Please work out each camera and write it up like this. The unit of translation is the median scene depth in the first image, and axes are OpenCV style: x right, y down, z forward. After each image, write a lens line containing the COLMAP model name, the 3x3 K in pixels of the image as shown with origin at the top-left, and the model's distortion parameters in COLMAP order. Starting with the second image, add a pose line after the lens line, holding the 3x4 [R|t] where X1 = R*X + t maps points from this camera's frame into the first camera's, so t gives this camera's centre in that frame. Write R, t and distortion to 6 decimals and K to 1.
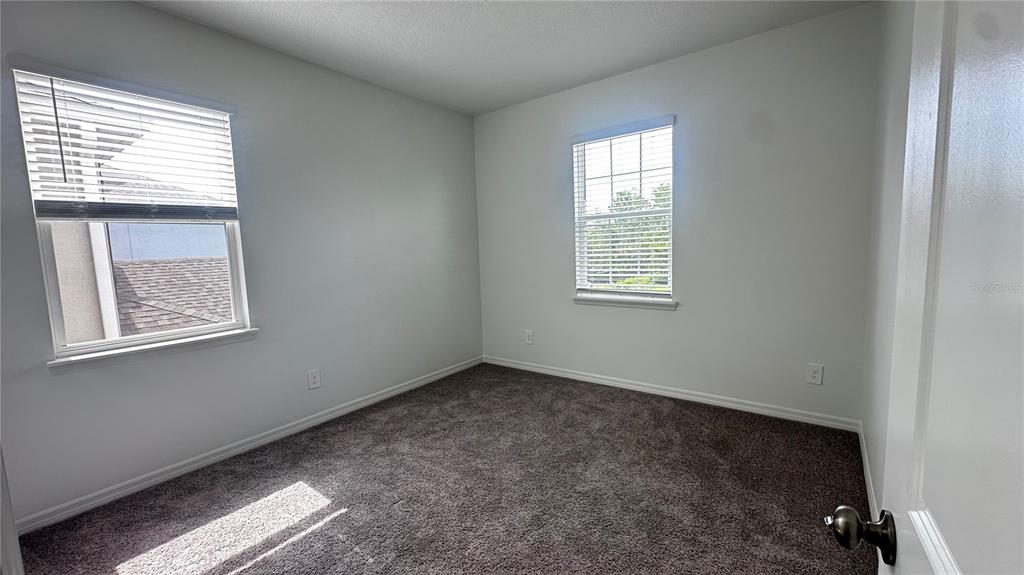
lens RADIAL K [[405.5, 0, 517.3], [0, 405.5, 287.4], [0, 0, 1]] dist [-0.002304, 0.000100]
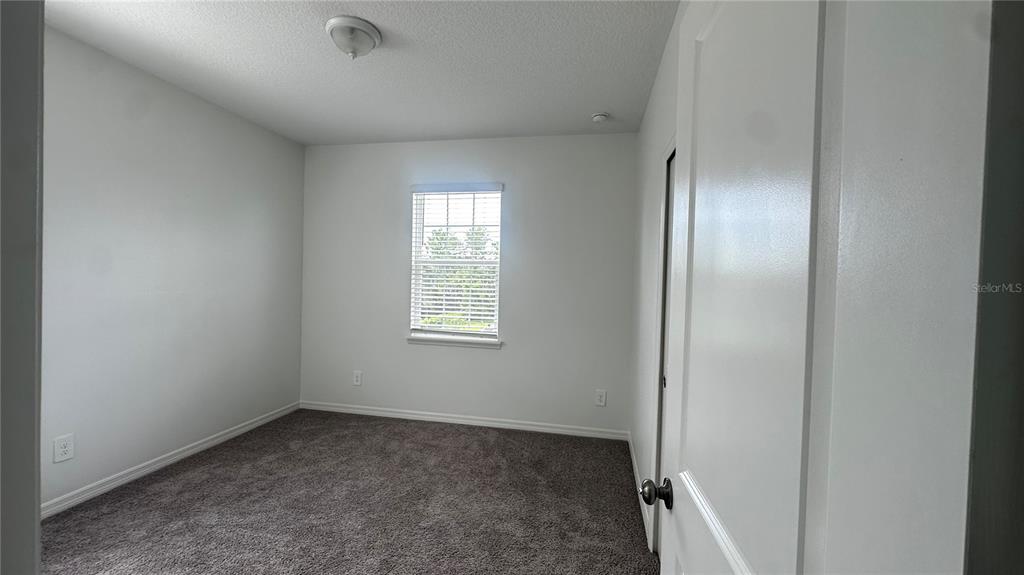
lens RADIAL K [[409.3, 0, 511.0], [0, 409.3, 284.8], [0, 0, 1]] dist [-0.001267, 0.000074]
pose [[0.899242, 0.054566, 0.434035, -0.102050], [-0.015832, 0.995600, -0.092363, -0.019880], [-0.437165, 0.076185, 0.896149, -0.069625]]
